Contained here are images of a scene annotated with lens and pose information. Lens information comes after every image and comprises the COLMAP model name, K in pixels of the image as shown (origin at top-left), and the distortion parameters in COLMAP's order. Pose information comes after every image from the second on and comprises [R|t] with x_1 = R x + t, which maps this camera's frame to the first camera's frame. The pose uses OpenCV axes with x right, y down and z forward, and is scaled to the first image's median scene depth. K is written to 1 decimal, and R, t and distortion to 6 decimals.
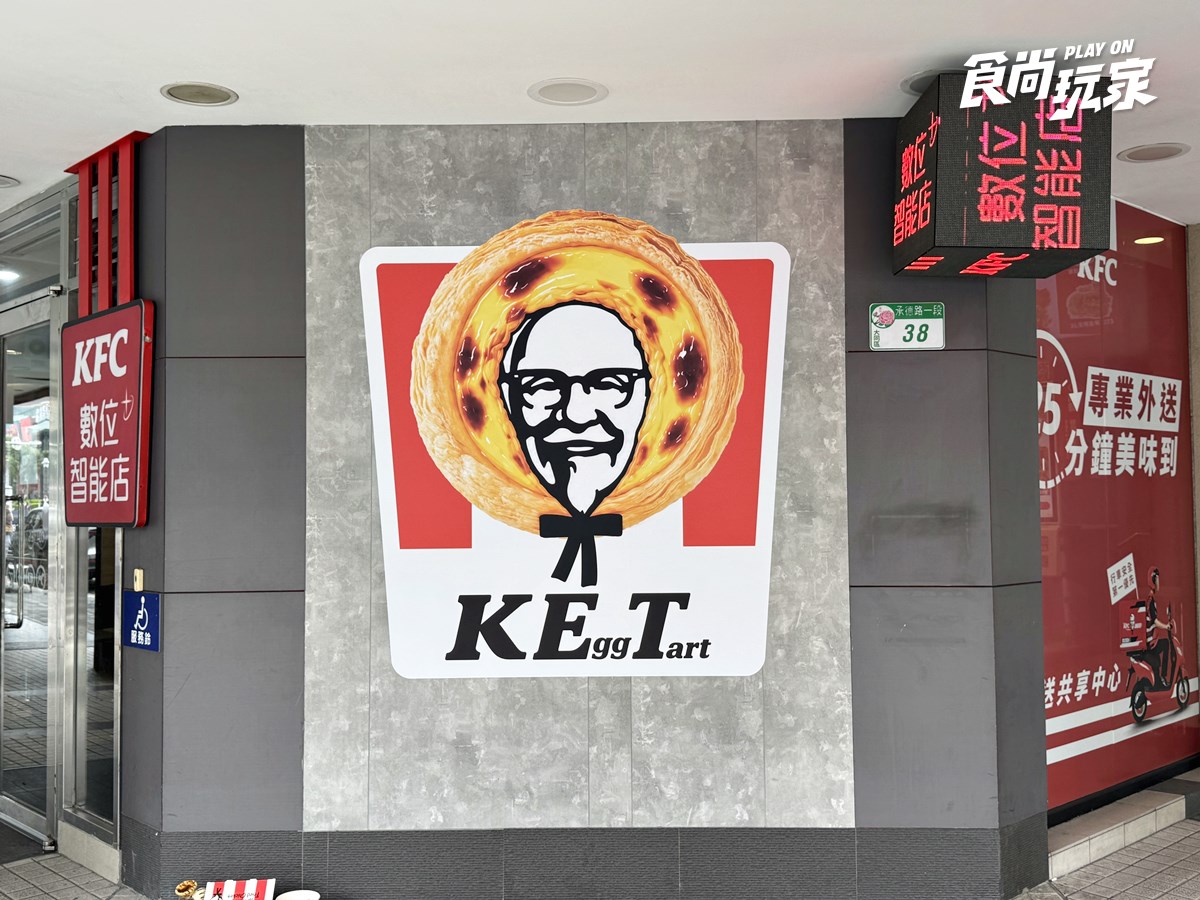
lens RADIAL K [[1198.2, 0, 603.4], [0, 1198.2, 451.5], [0, 0, 1]] dist [0.095918, 0.000000]
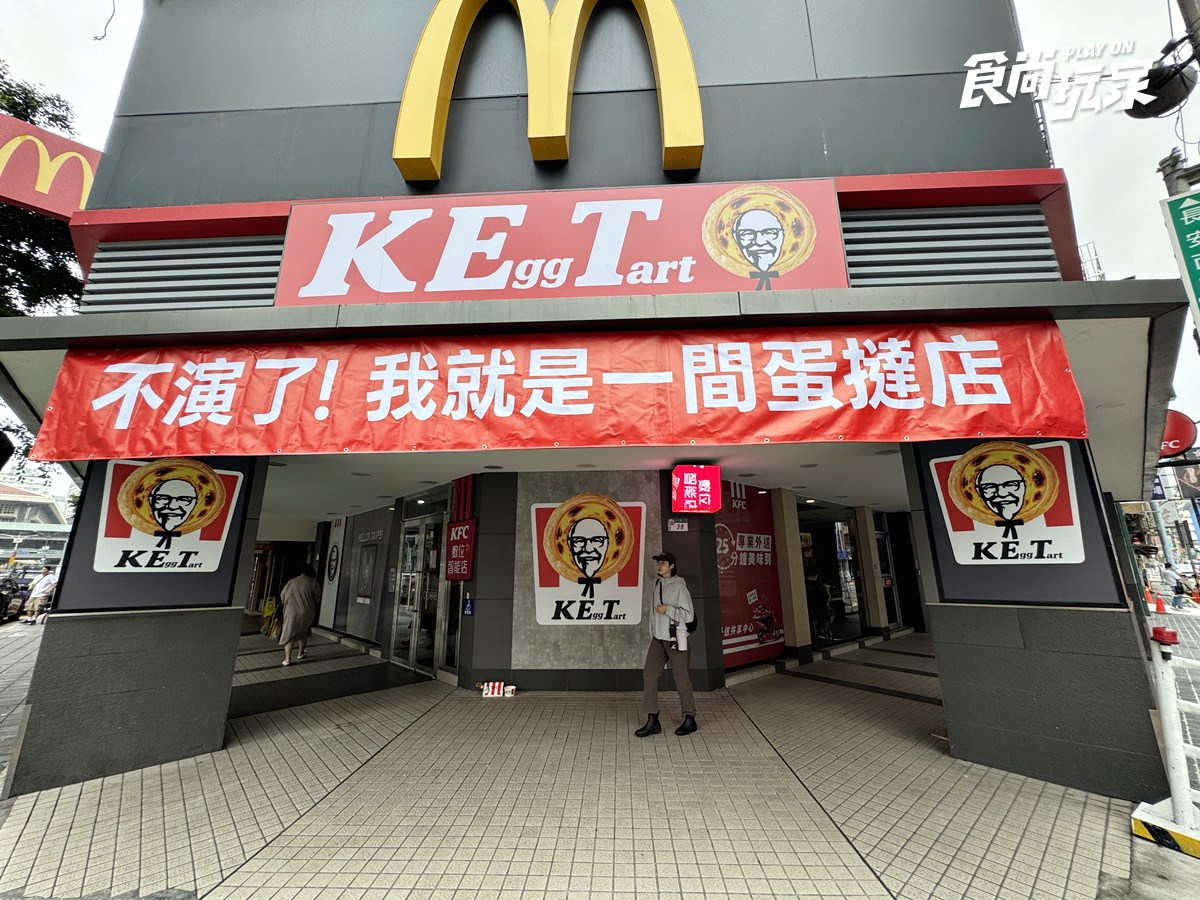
lens RADIAL K [[479.5, 0, 599.9], [0, 479.5, 446.3], [0, 0, 1]] dist [-0.002131, -0.000051]
pose [[0.999817, -0.004088, -0.018673, 0.040651], [0.000070, 0.977642, -0.210277, -0.030050], [0.019115, 0.210237, 0.977464, -0.491374]]
